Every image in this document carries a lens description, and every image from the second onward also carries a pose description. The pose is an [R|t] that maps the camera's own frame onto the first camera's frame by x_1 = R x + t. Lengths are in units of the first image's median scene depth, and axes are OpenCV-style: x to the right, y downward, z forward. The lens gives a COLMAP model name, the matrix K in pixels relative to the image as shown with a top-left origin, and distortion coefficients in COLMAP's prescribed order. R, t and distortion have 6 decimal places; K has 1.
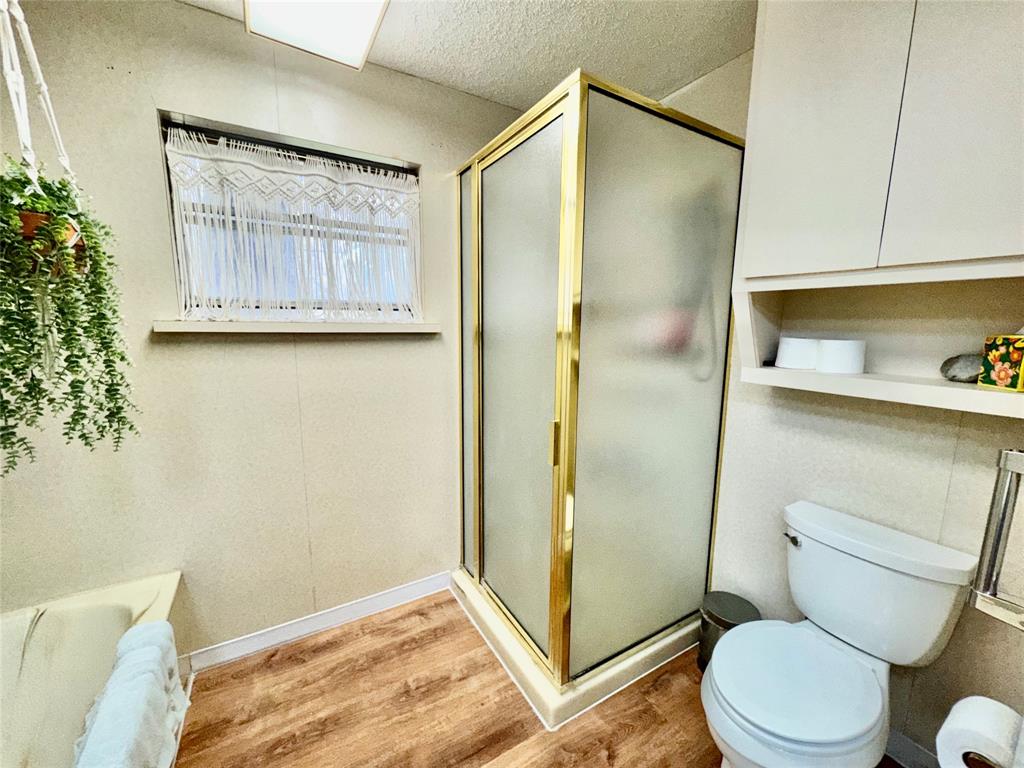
lens RADIAL K [[408.1, 0, 514.1], [0, 408.1, 387.9], [0, 0, 1]] dist [-0.000061, -0.000222]
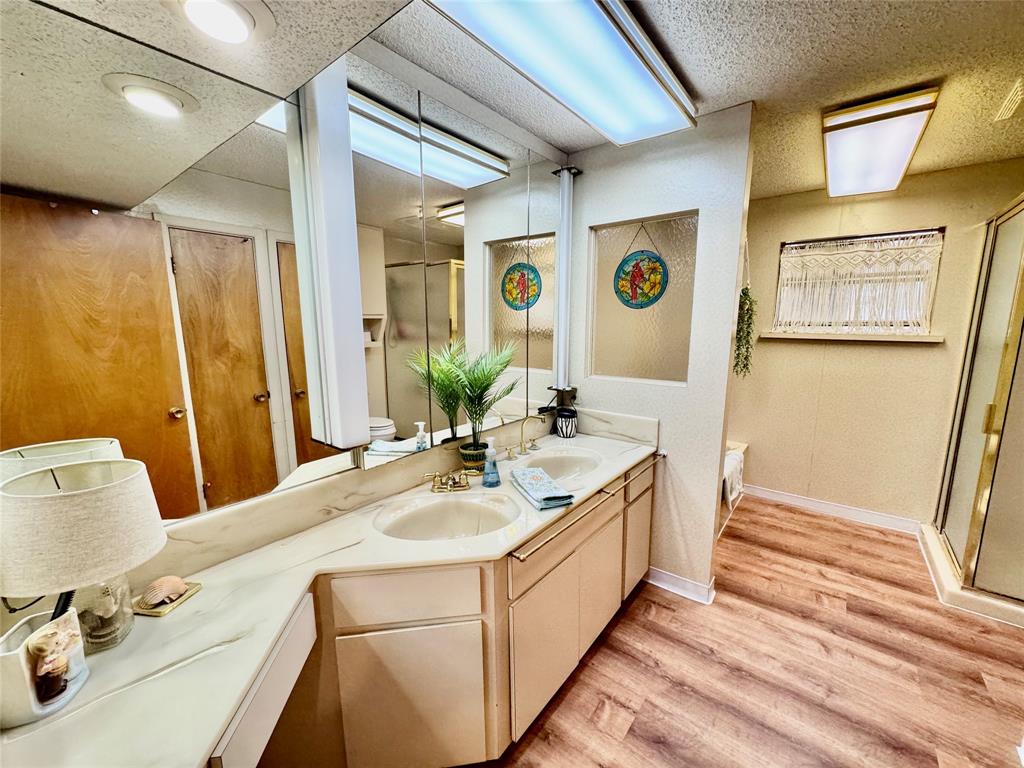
lens RADIAL K [[408.1, 0, 514.1], [0, 408.1, 387.9], [0, 0, 1]] dist [-0.000061, -0.000222]
pose [[0.354065, 0.141497, -0.924455, 0.685056], [-0.142780, 0.985079, 0.096091, 0.104107], [0.924257, 0.097971, 0.368985, -0.947857]]
